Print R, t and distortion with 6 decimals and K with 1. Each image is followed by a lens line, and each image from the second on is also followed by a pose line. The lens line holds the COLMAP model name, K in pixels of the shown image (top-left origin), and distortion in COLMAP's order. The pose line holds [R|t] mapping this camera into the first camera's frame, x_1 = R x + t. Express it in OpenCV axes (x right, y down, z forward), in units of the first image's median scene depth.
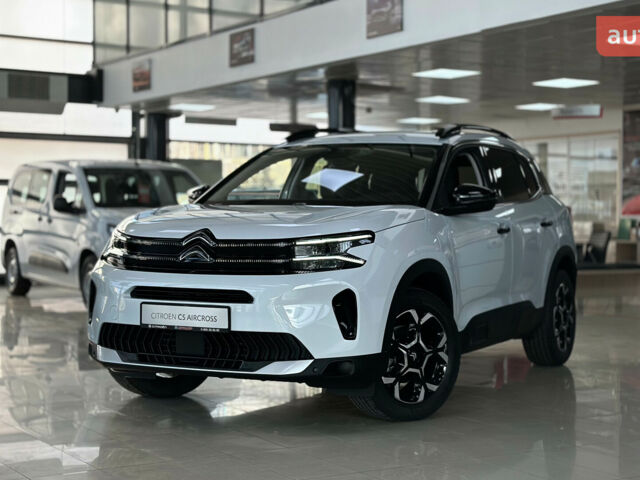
lens RADIAL K [[1277.2, 0, 320.0], [0, 1277.2, 240.0], [0, 0, 1]] dist [0.065799, 0.238015]
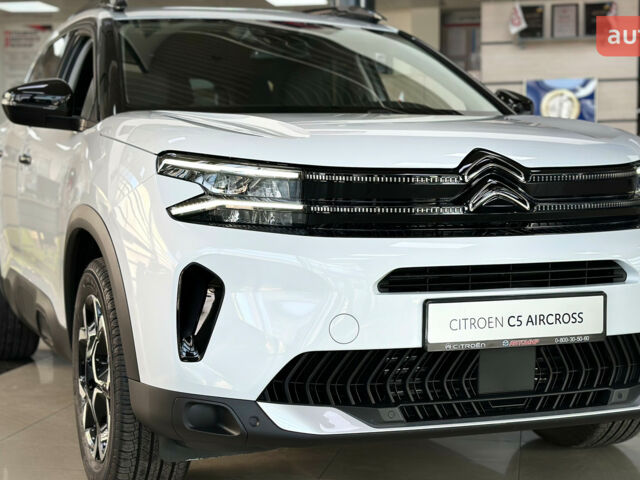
lens RADIAL K [[1277.2, 0, 320.0], [0, 1277.2, 240.0], [0, 0, 1]] dist [0.065799, 0.238015]
pose [[0.661226, -0.061387, 0.747671, -0.531741], [0.030252, 0.998018, 0.055188, -0.002319], [-0.749576, -0.013873, 0.661772, 0.714394]]
